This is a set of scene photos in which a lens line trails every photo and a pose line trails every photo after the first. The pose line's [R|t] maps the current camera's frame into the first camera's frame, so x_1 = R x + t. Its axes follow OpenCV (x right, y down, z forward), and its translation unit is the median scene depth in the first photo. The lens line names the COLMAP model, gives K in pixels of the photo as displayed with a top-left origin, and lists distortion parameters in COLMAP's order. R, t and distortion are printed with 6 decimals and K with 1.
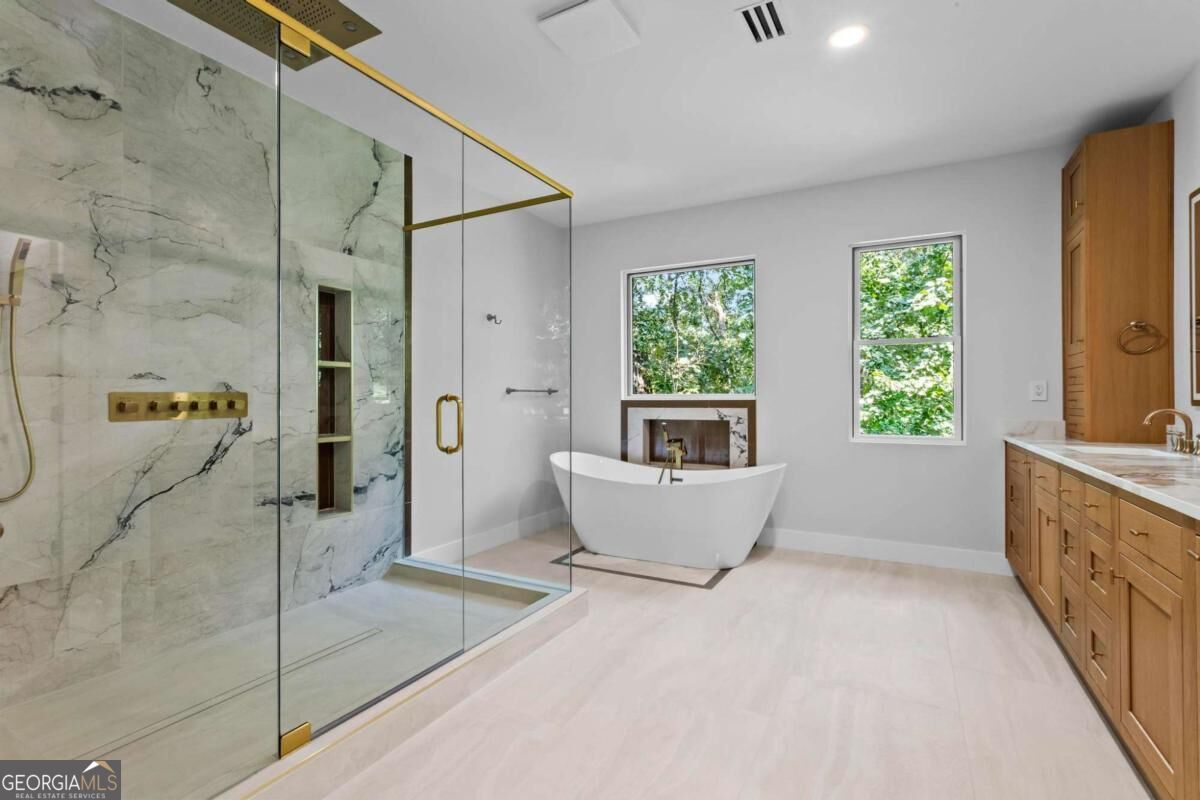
lens RADIAL K [[574.7, 0, 595.4], [0, 574.7, 399.0], [0, 0, 1]] dist [-0.004111, 0.000725]
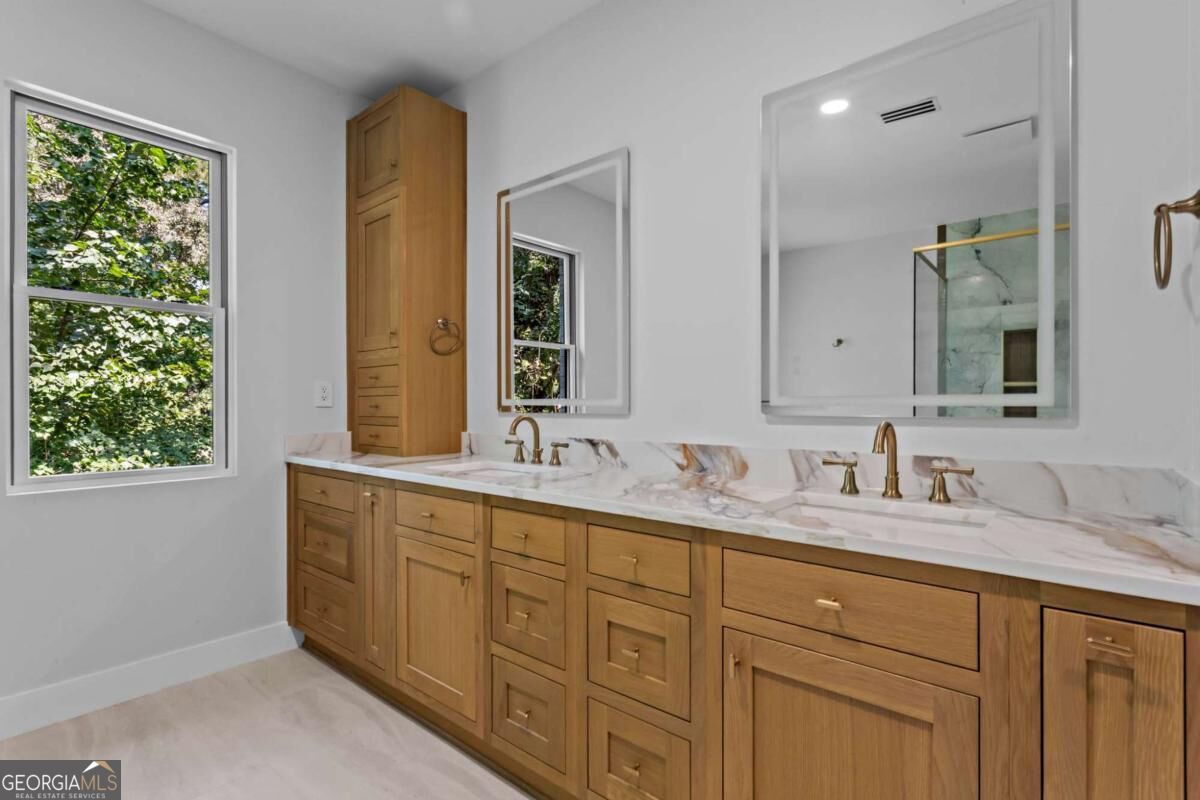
lens RADIAL K [[574.7, 0, 589.1], [0, 574.7, 404.6], [0, 0, 1]] dist [-0.004111, 0.000725]
pose [[0.222002, 0.000066, 0.975046, 0.096821], [-0.000953, 1.000000, 0.000149, -0.000006], [-0.975046, -0.000962, 0.222002, 0.476413]]
